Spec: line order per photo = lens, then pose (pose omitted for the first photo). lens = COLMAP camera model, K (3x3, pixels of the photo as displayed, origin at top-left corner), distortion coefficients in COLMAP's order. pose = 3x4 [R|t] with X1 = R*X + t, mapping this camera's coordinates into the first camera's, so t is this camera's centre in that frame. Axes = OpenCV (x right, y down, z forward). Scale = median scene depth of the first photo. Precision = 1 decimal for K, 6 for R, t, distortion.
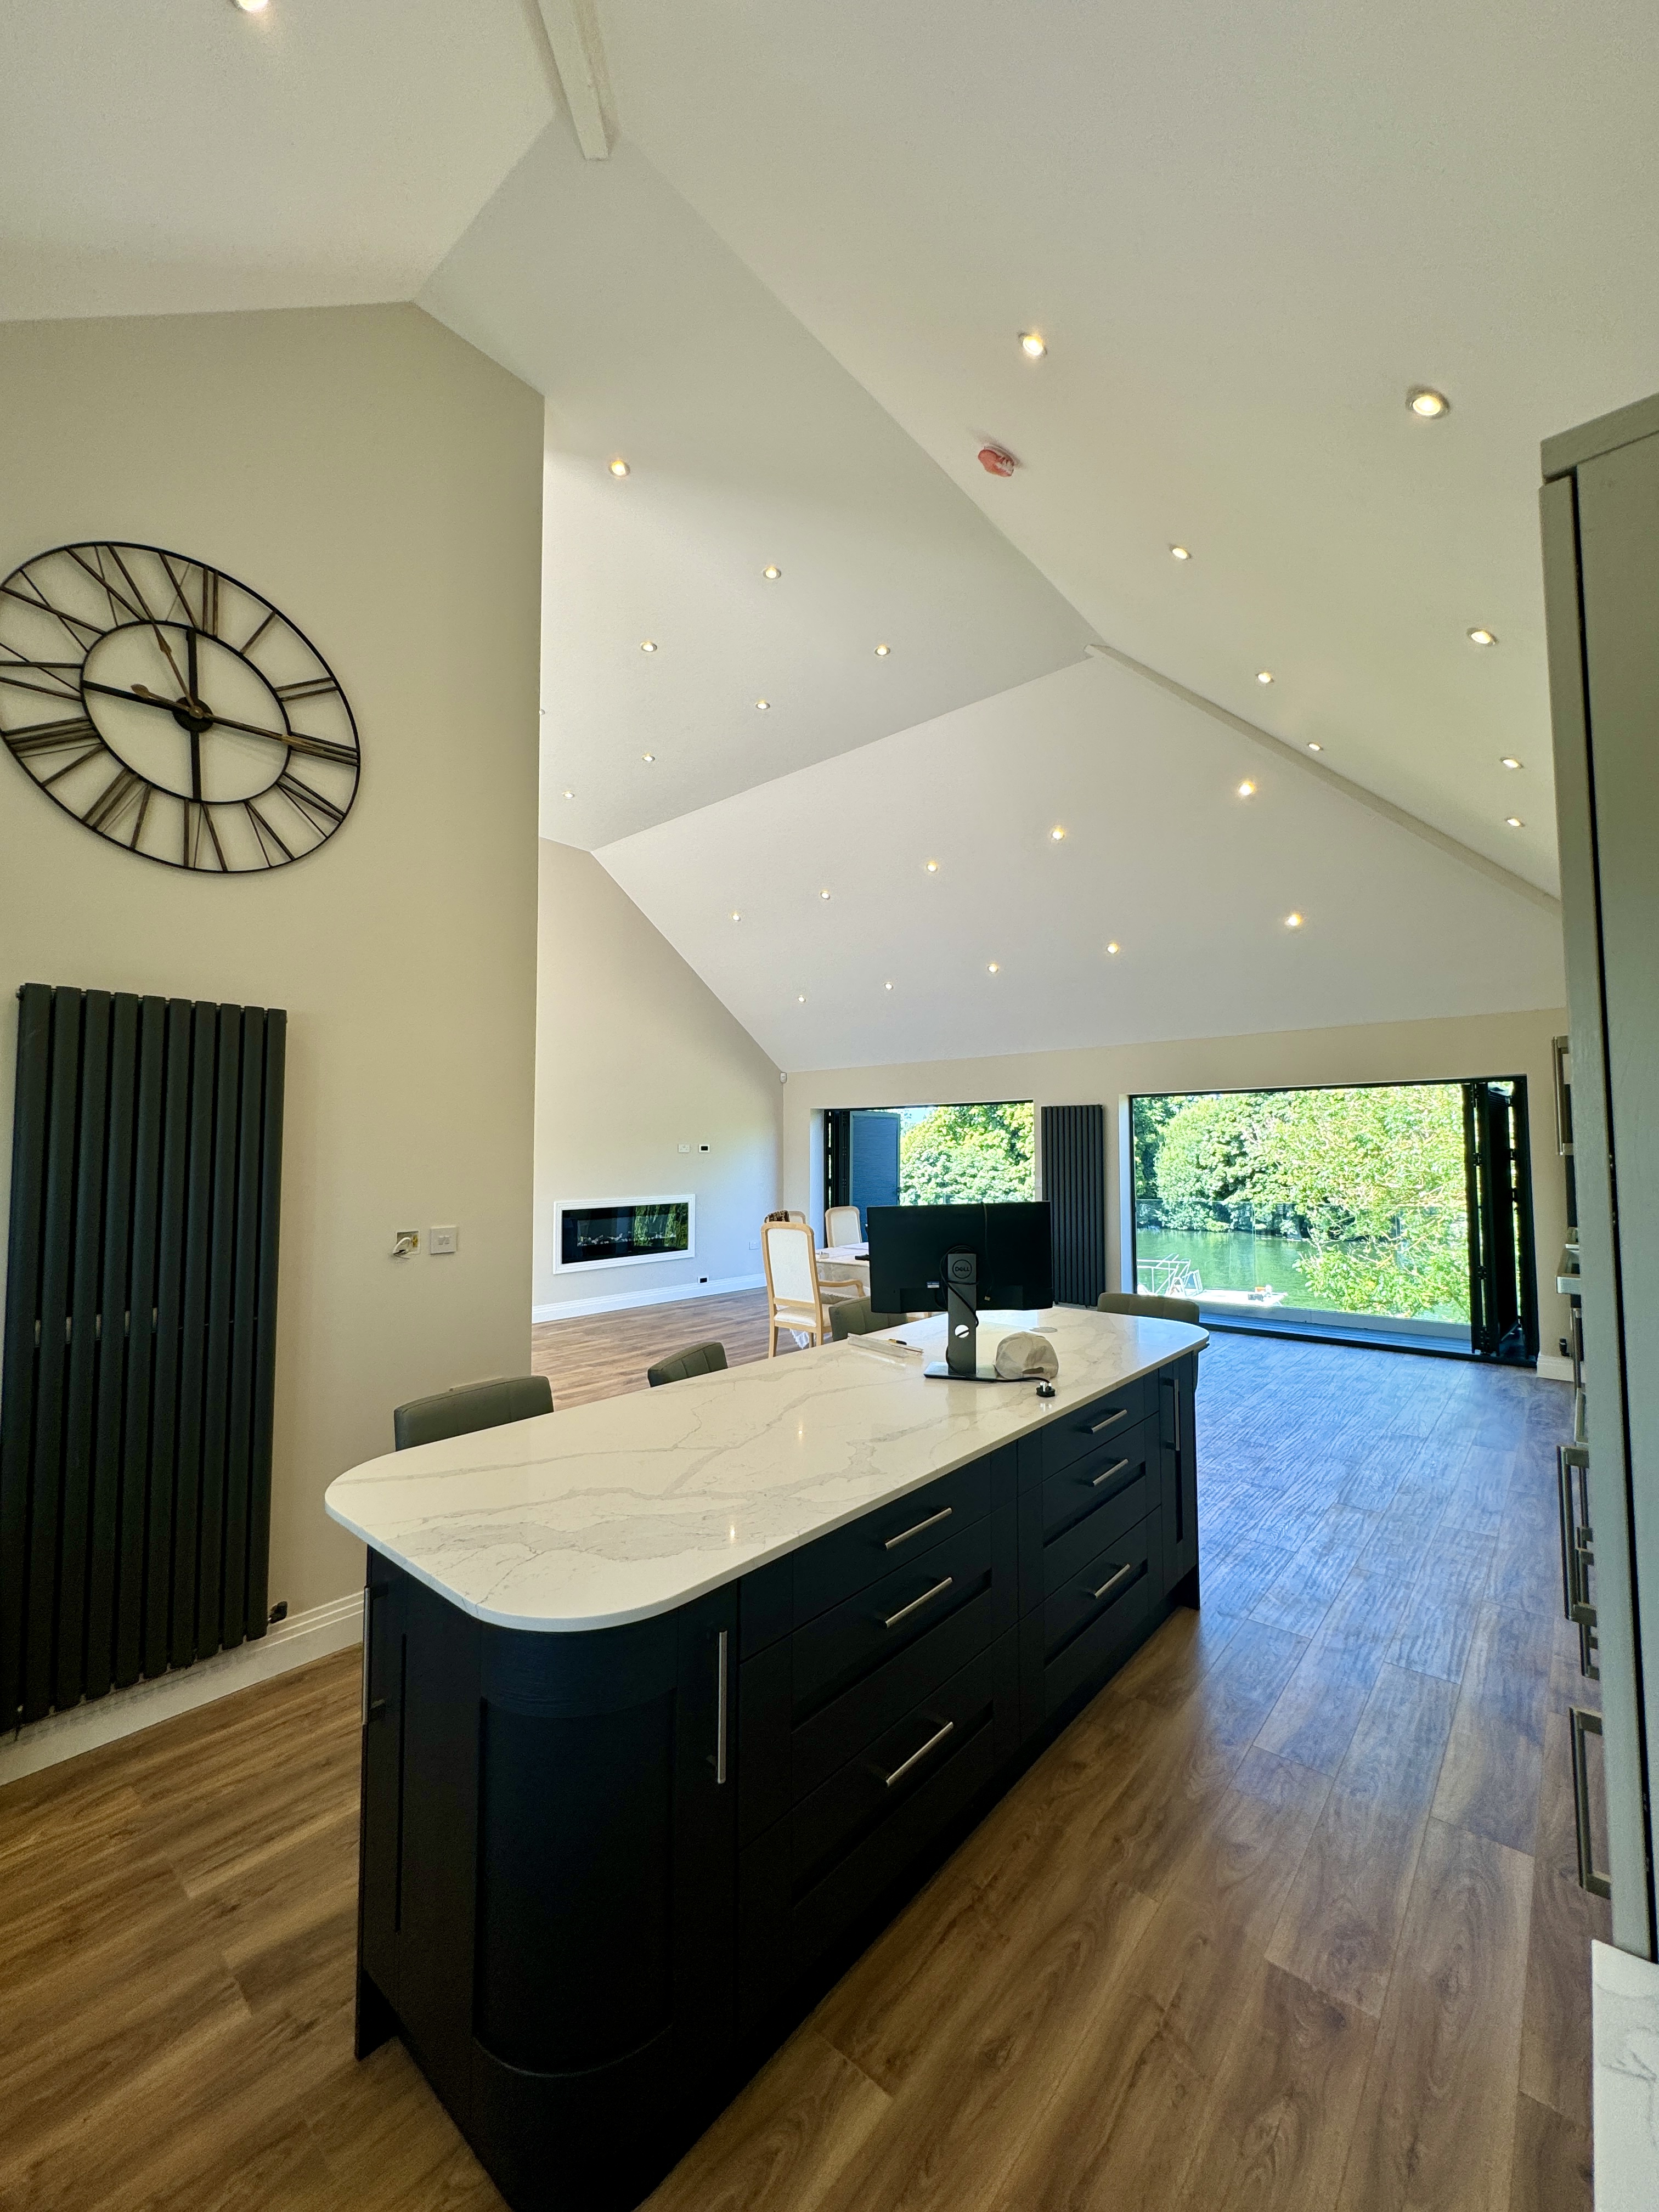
lens RADIAL K [[882.2, 0, 824.7], [0, 882.2, 1112.7], [0, 0, 1]] dist [0.000336, 0.000055]
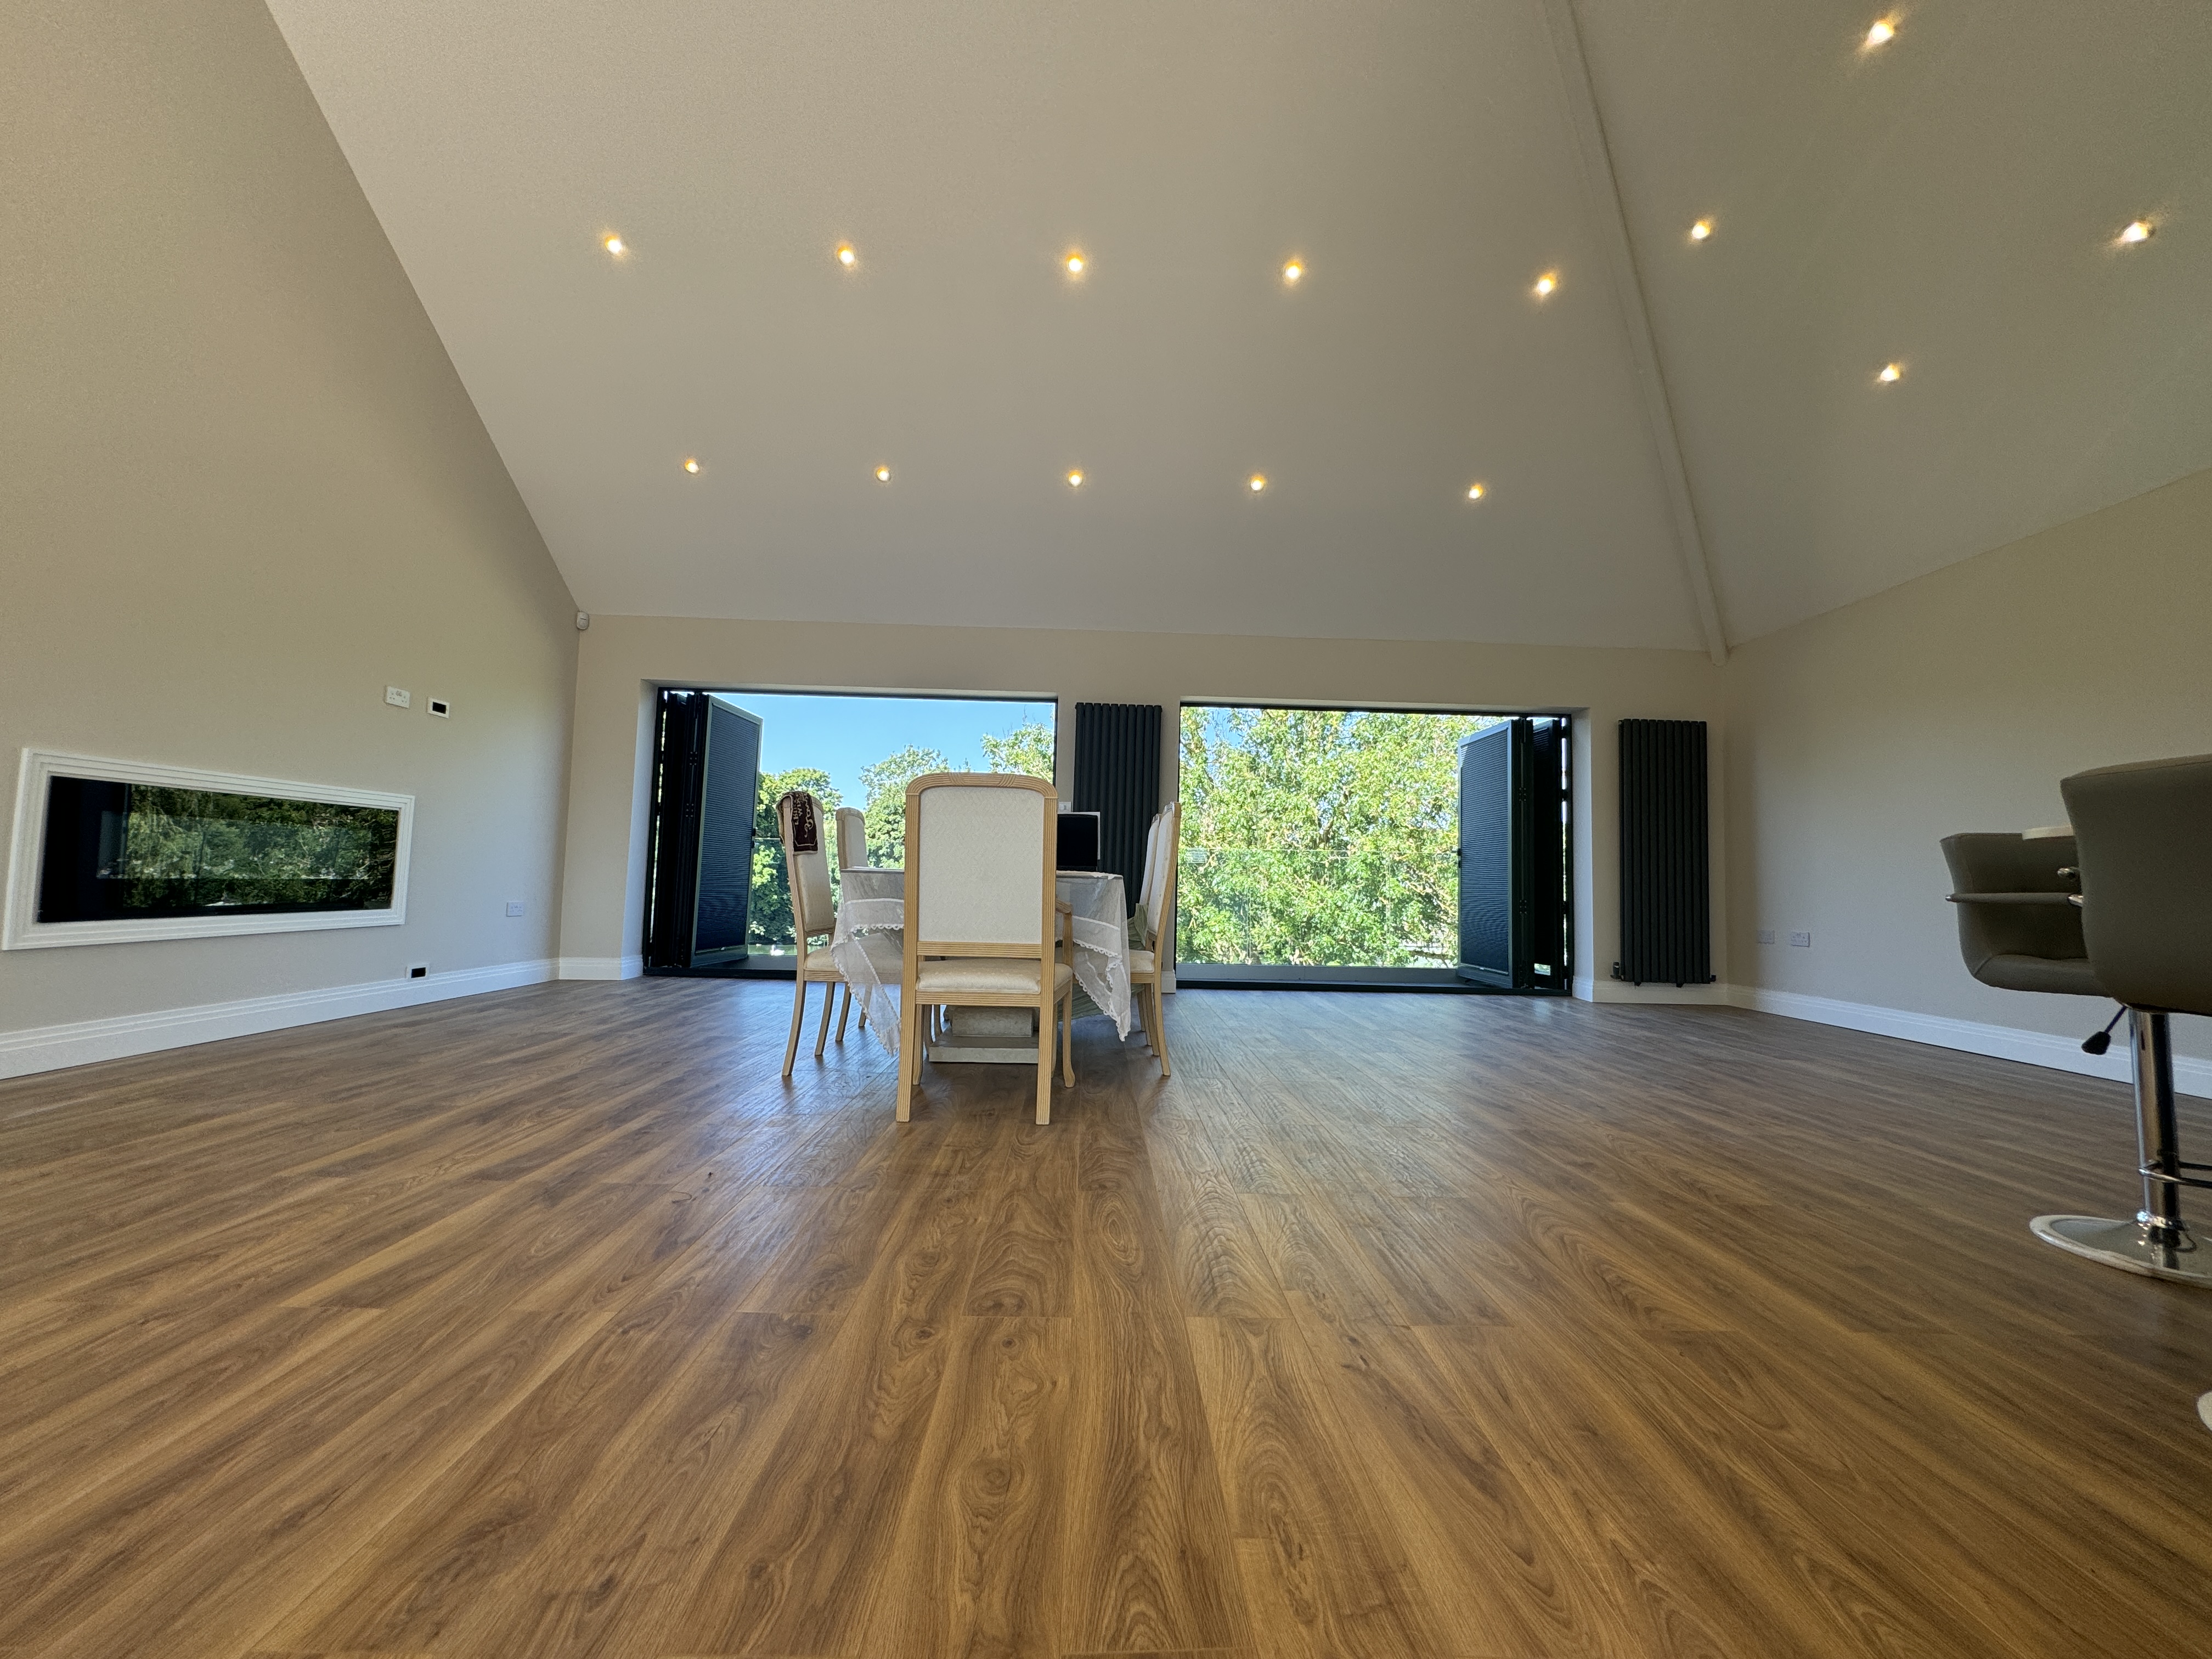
lens RADIAL K [[882.2, 0, 1109.5], [0, 882.2, 825.3], [0, 0, 1]] dist [0.000336, 0.000055]
pose [[0.745397, 0.066111, 0.663334, -0.188051], [-0.060952, 0.997661, -0.030940, 0.103061], [-0.663828, -0.017369, 0.747683, 0.387948]]
